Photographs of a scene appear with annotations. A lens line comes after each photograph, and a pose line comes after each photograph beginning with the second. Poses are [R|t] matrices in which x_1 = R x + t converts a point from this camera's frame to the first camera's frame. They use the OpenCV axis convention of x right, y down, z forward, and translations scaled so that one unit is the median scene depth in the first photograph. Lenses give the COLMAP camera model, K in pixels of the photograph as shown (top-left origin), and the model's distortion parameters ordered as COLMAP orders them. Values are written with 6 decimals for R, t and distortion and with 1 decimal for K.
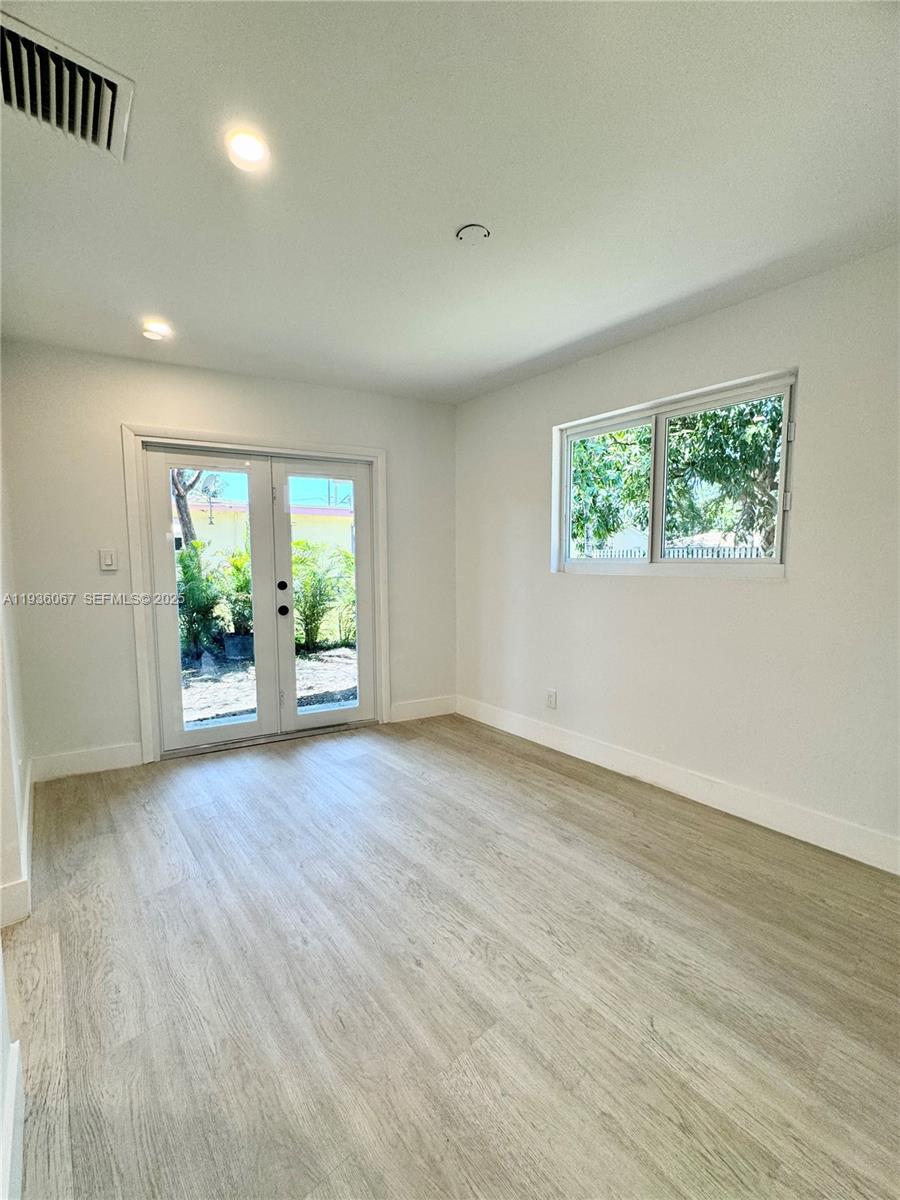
lens RADIAL K [[476.5, 0, 454.3], [0, 476.5, 599.5], [0, 0, 1]] dist [-0.002584, 0.000343]
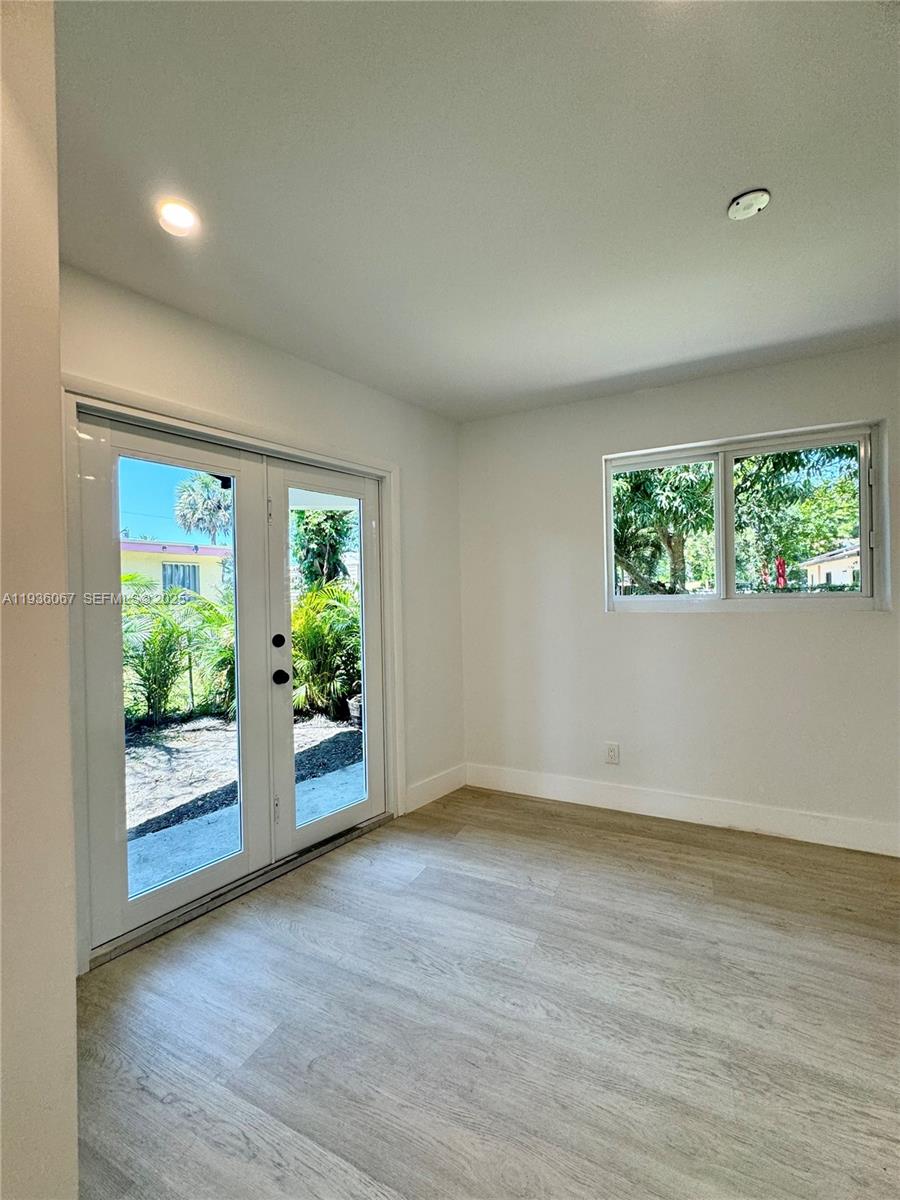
lens RADIAL K [[476.5, 0, 448.5], [0, 476.5, 599.2], [0, 0, 1]] dist [-0.002584, 0.000343]
pose [[0.917762, -0.015584, 0.396826, -0.427025], [0.050096, 0.995791, -0.076753, -0.025331], [-0.393959, 0.090321, 0.914679, 0.280178]]
